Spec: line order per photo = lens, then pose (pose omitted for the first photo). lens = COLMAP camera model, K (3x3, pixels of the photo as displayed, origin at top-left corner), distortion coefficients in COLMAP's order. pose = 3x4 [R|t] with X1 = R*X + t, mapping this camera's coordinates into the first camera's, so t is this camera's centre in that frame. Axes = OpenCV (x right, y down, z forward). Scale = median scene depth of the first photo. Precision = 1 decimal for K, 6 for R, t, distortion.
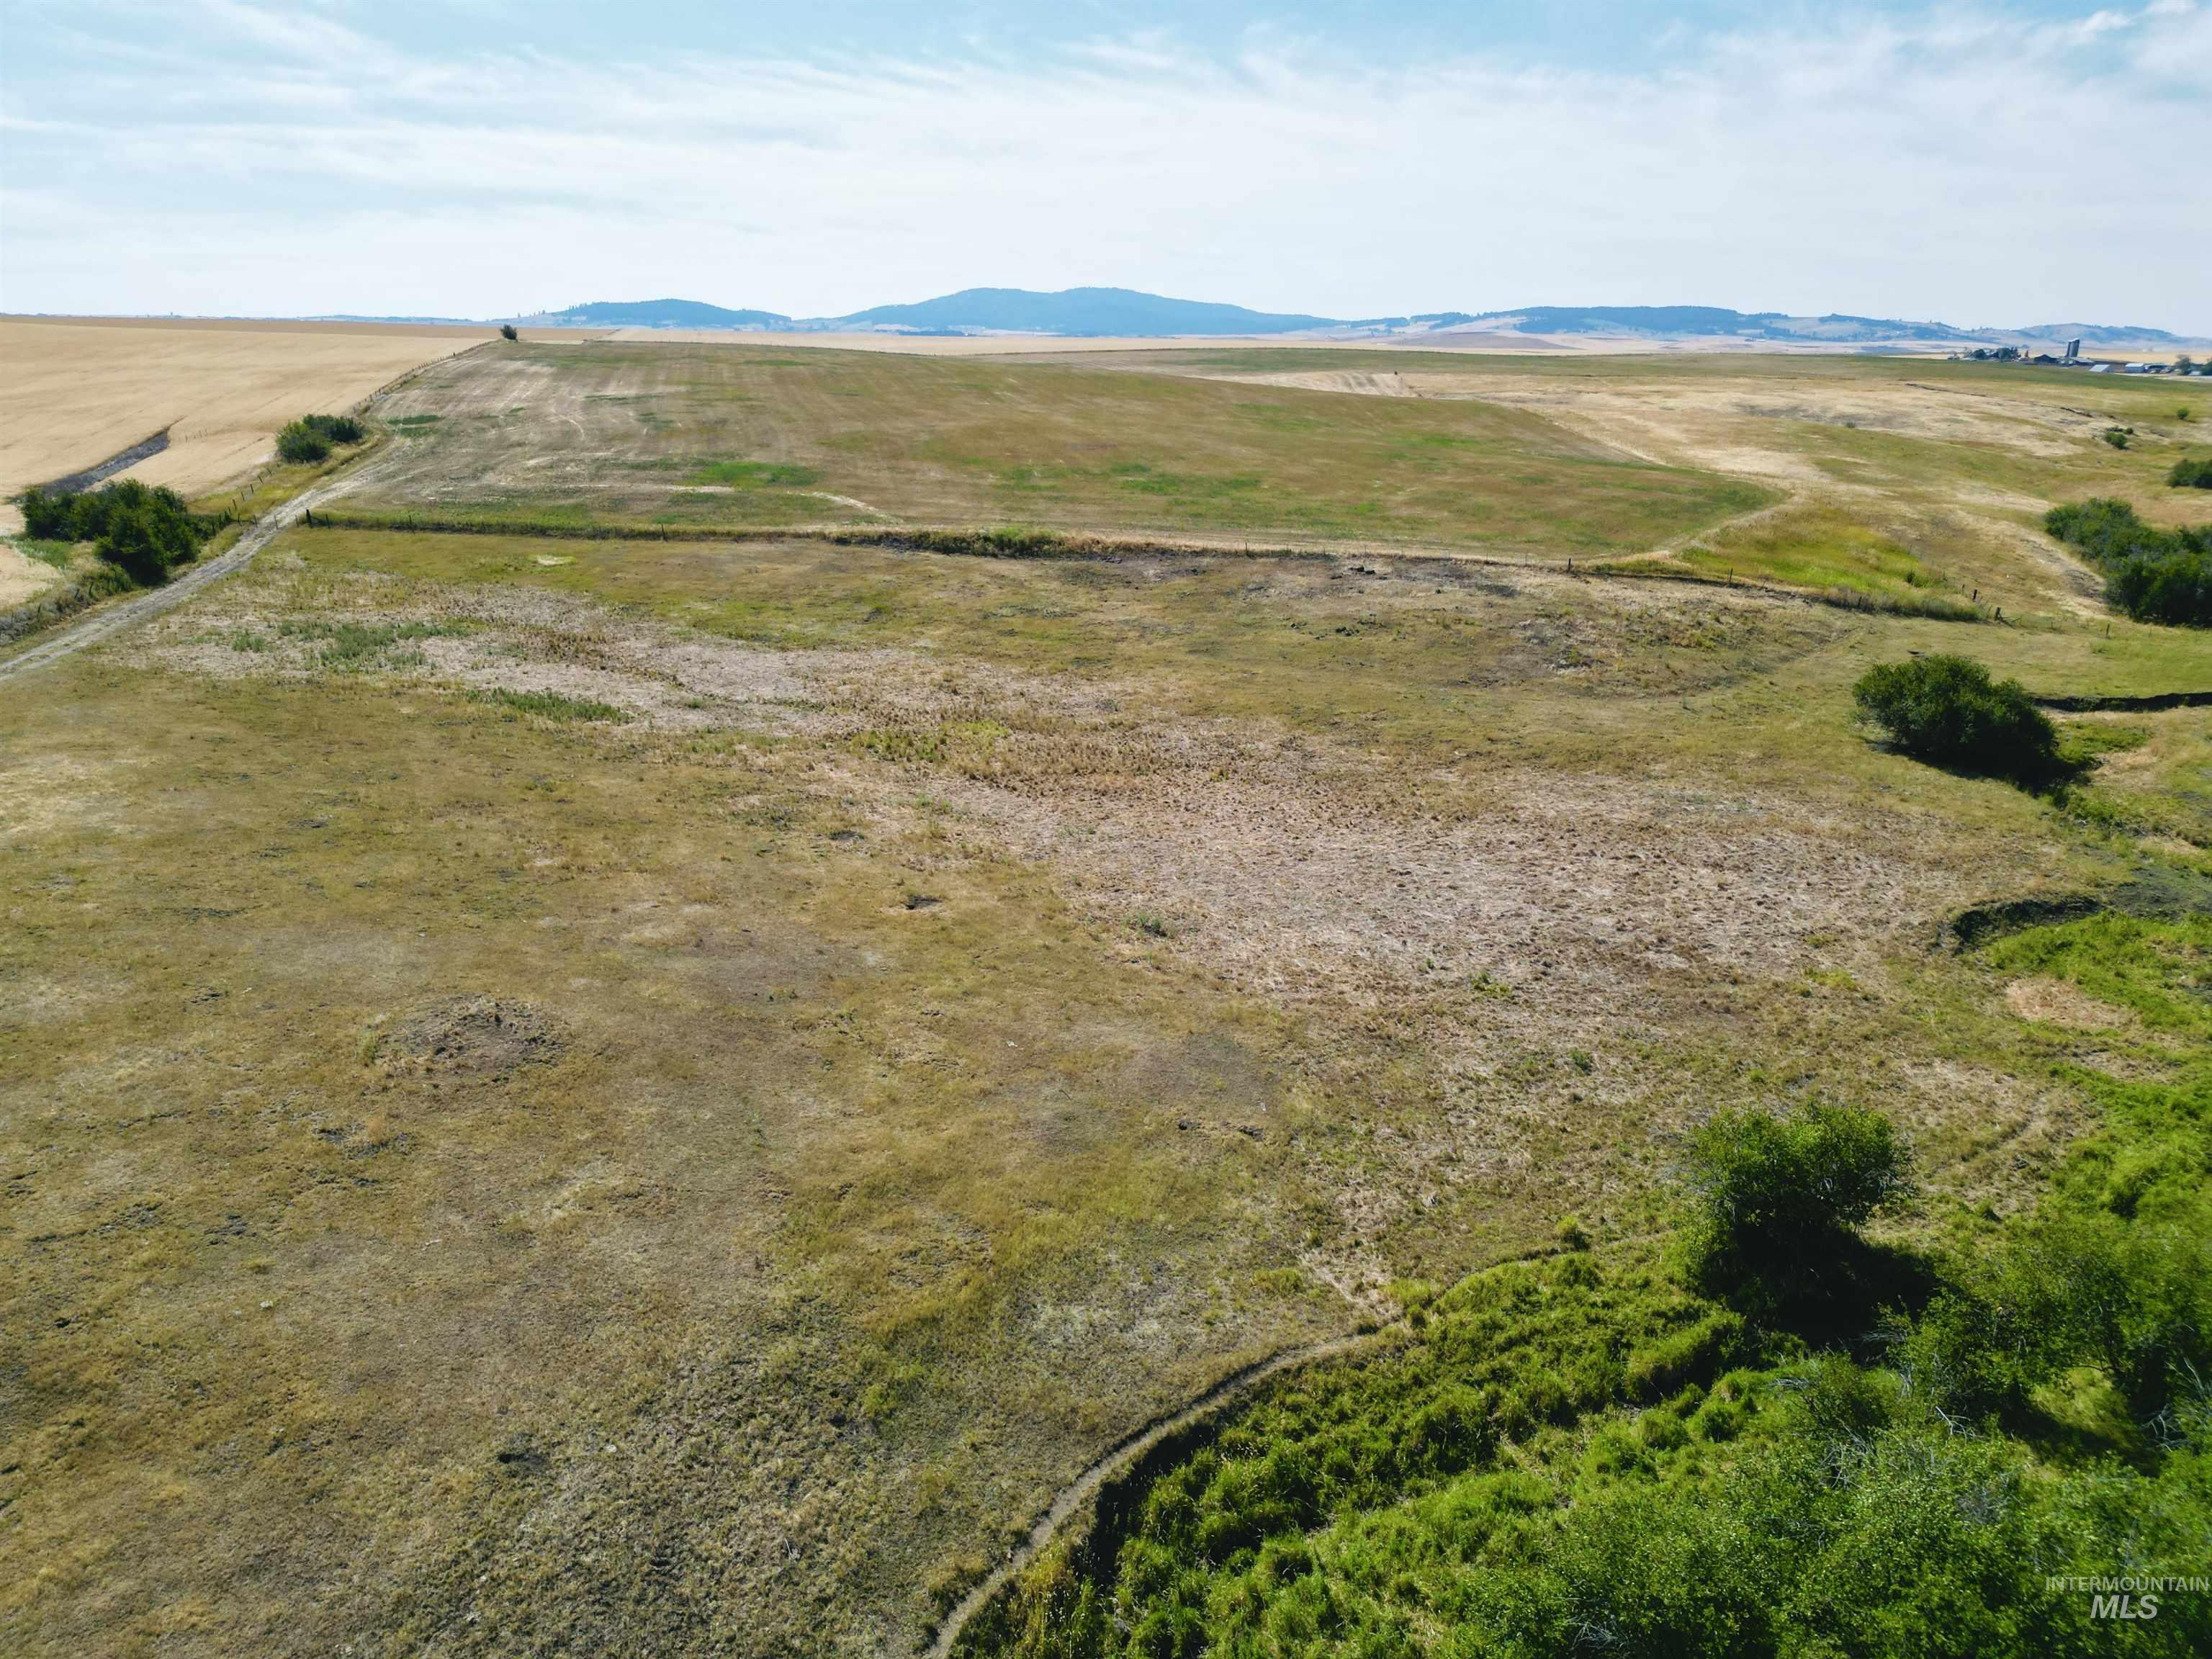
lens RADIAL K [[1563.9, 0, 1106.4], [0, 1563.9, 762.4], [0, 0, 1]] dist [0.065735, -0.064492]
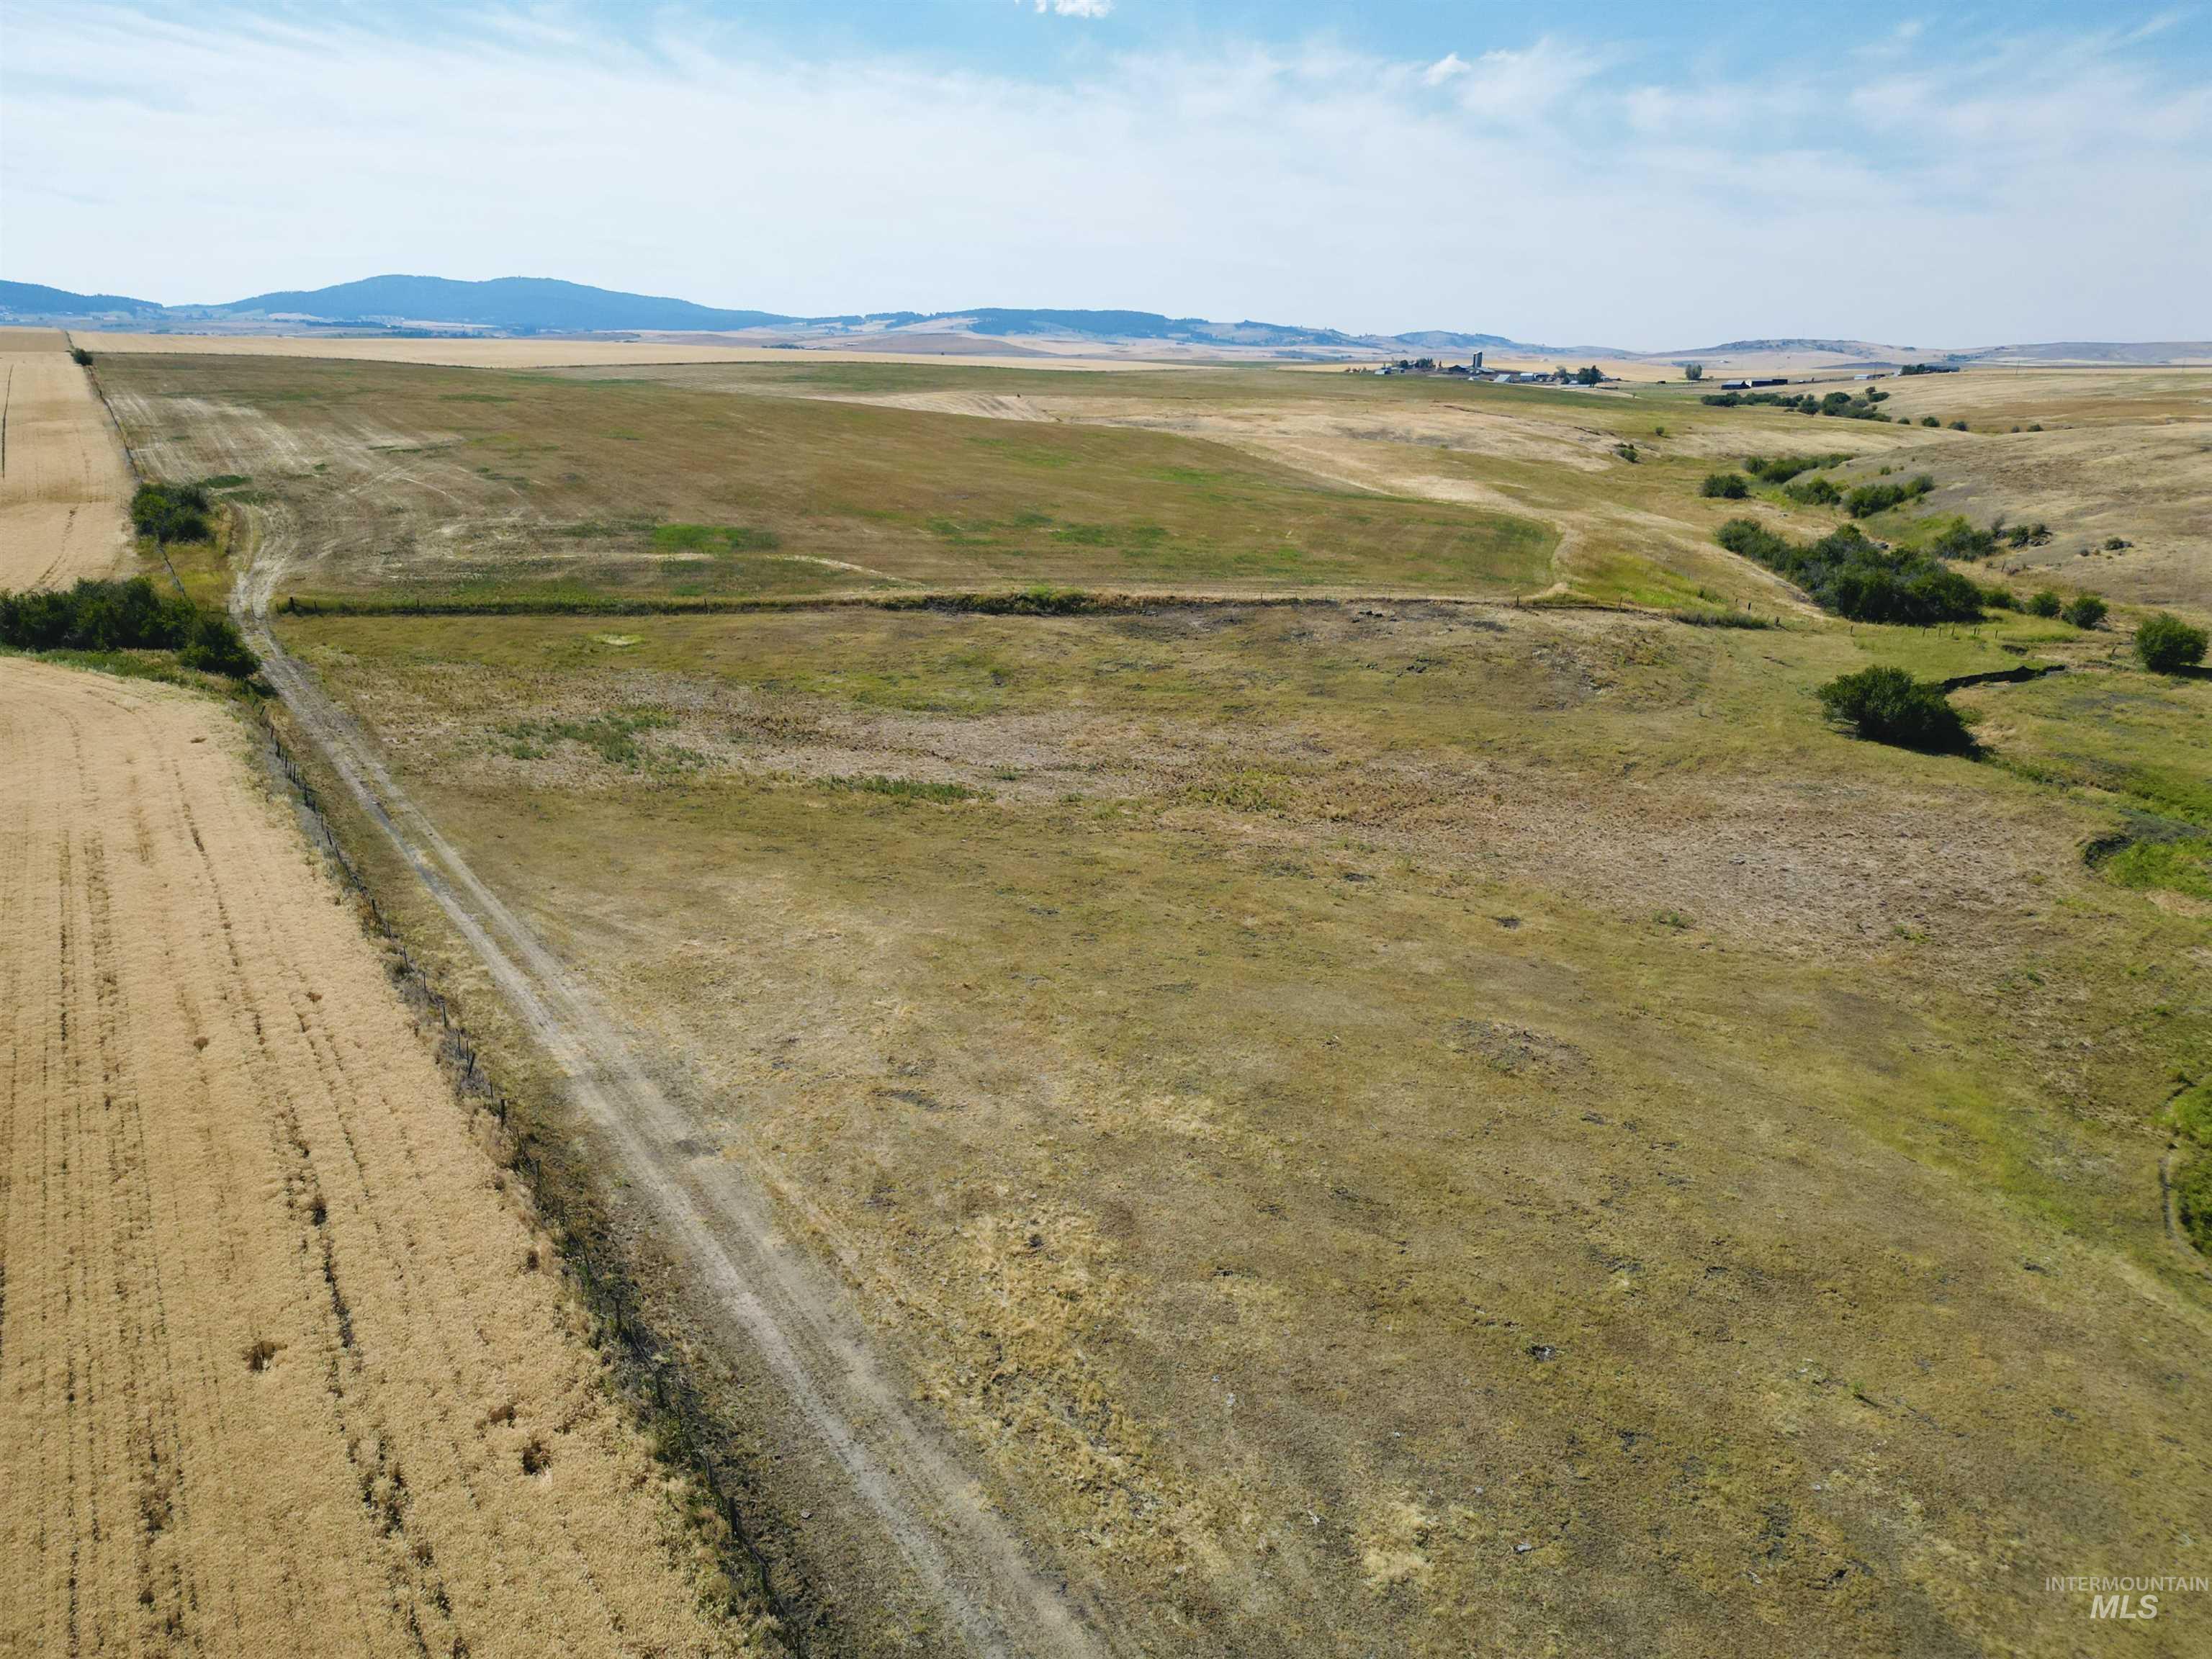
lens RADIAL K [[1546.8, 0, 1093.9], [0, 1546.8, 806.7], [0, 0, 1]] dist [0.058640, -0.050229]
pose [[0.946001, -0.087835, 0.312037, -0.287194], [0.078051, 0.995990, 0.043734, -0.030648], [-0.314627, -0.017017, 0.949063, -0.038271]]
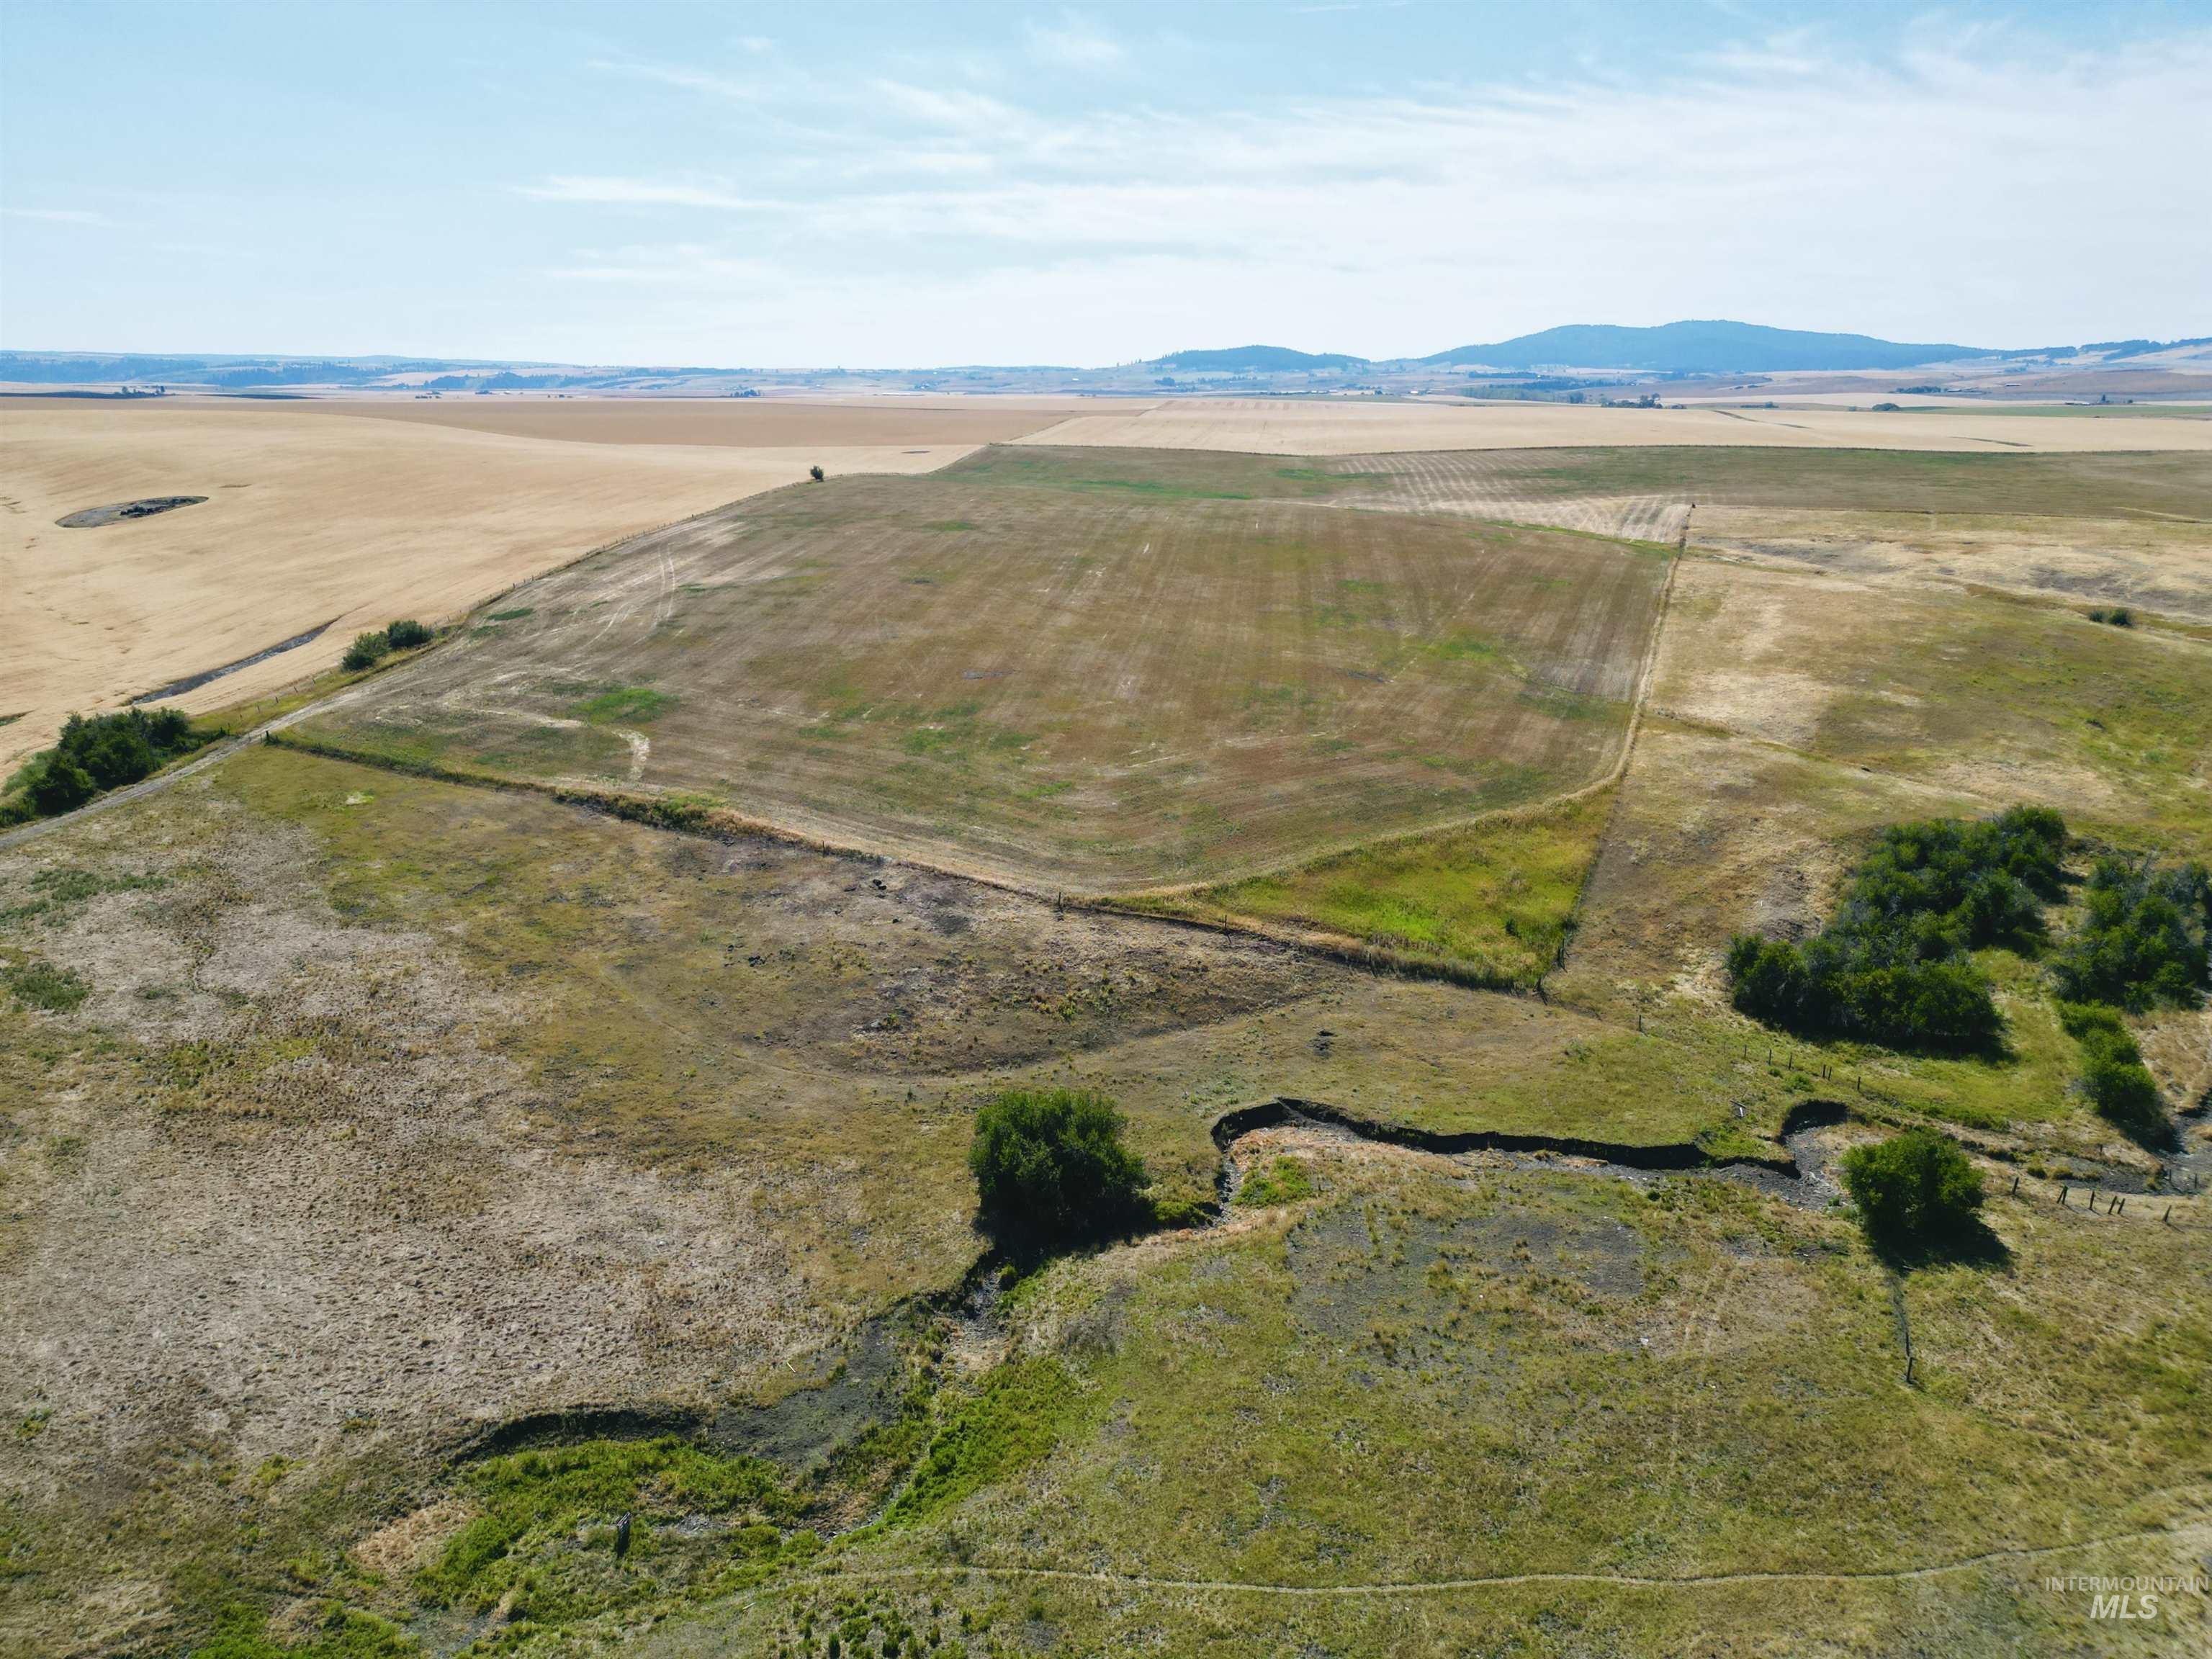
lens RADIAL K [[1566.2, 0, 1095.0], [0, 1566.2, 839.4], [0, 0, 1]] dist [0.063055, -0.061217]
pose [[0.935021, 0.088637, -0.343335, 0.461248], [-0.080858, 0.996041, 0.036936, -0.141153], [0.345250, -0.006775, 0.938486, 0.025727]]
